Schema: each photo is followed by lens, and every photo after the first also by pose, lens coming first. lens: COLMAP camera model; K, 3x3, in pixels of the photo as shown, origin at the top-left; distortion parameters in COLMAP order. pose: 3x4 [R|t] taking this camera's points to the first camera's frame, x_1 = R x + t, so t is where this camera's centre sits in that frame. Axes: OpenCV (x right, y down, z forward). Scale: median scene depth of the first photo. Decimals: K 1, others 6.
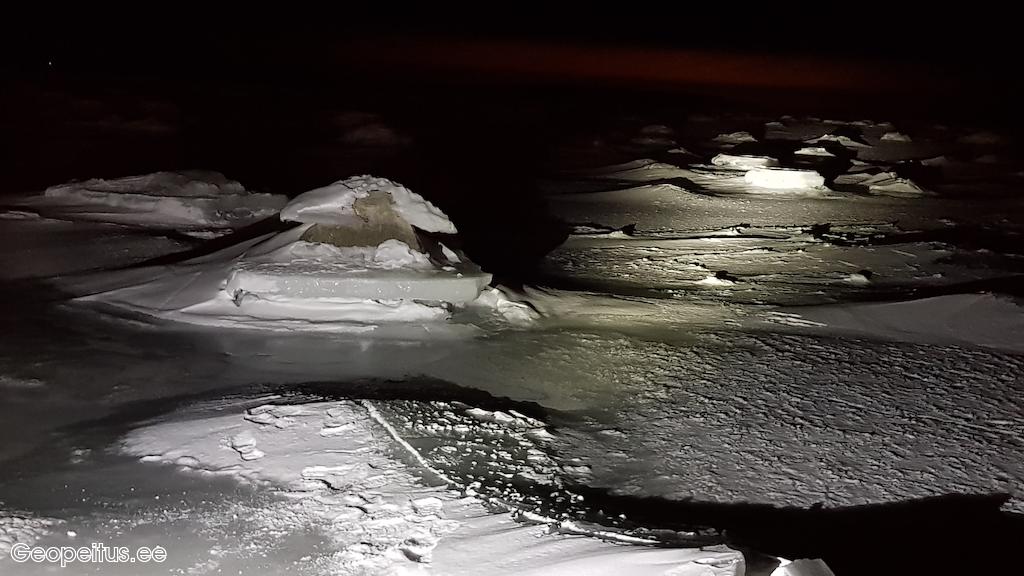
lens RADIAL K [[766.6, 0, 511.7], [0, 766.6, 282.9], [0, 0, 1]] dist [-0.000529, -0.000419]
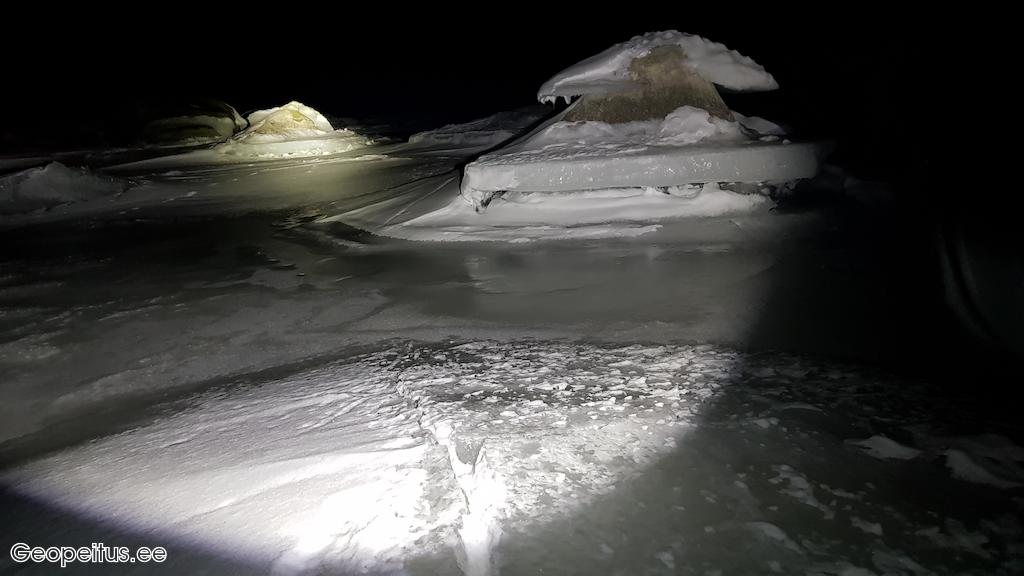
lens RADIAL K [[766.6, 0, 511.7], [0, 766.6, 282.9], [0, 0, 1]] dist [-0.000529, -0.000419]
pose [[0.912317, -0.043594, -0.407158, -0.017215], [0.092958, 0.990406, 0.102248, 0.020172], [0.398795, -0.131131, 0.907616, 0.258886]]
